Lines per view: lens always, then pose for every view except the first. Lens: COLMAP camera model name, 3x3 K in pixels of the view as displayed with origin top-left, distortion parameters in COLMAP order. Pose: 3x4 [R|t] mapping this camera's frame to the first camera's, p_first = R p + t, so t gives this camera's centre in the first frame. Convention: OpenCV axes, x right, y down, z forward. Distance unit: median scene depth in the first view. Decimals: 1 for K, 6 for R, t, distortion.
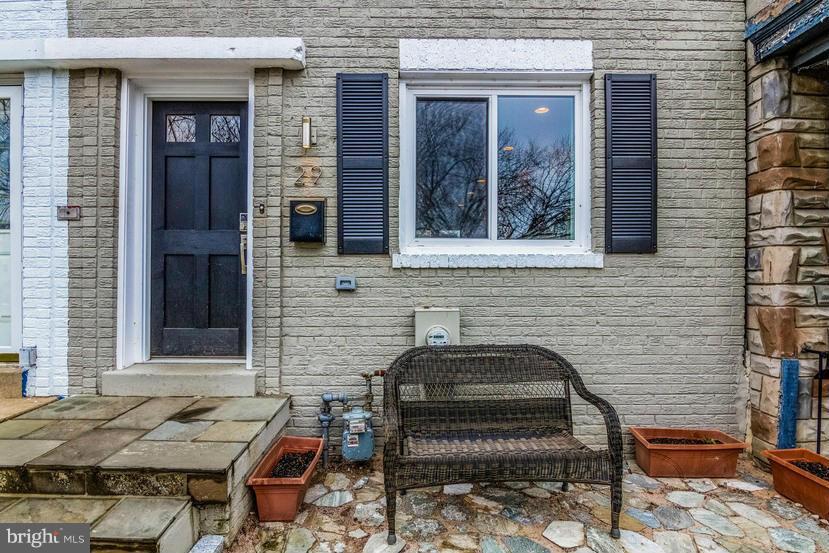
lens RADIAL K [[433.8, 0, 409.8], [0, 433.8, 276.6], [0, 0, 1]] dist [-0.007246, -0.005418]
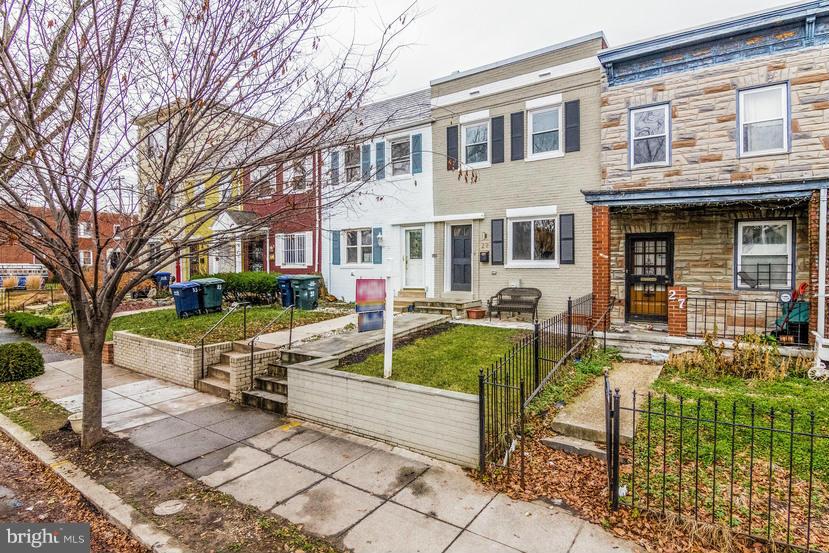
lens RADIAL K [[433.8, 0, 409.0], [0, 433.8, 275.2], [0, 0, 1]] dist [-0.007246, -0.005418]
pose [[0.806654, 0.006715, -0.590986, 1.572008], [0.000375, 0.999929, 0.011874, -0.003826], [0.591024, -0.009799, 0.806594, -2.655868]]
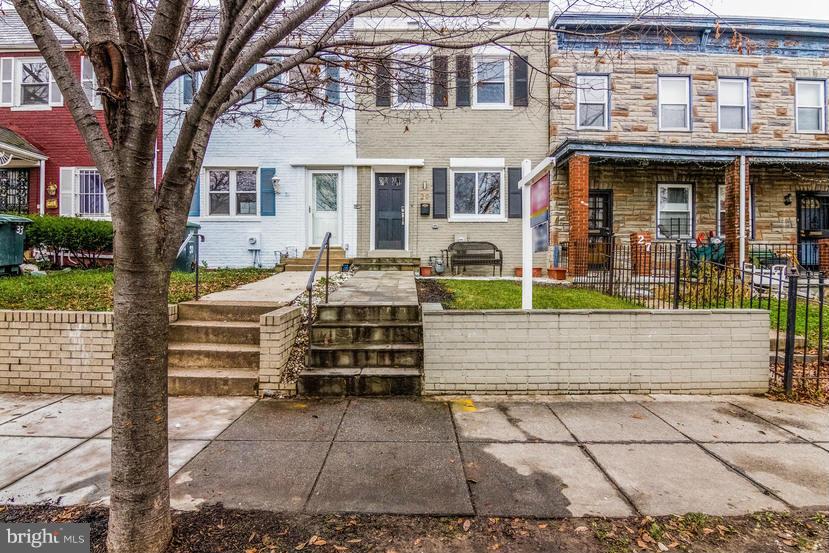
lens RADIAL K [[433.8, 0, 413.7], [0, 433.8, 265.1], [0, 0, 1]] dist [-0.007246, -0.005418]
pose [[0.999751, 0.002105, -0.022204, -0.243911], [-0.002183, 0.999992, -0.003488, 0.347774], [0.022196, 0.003536, 0.999747, -2.573817]]
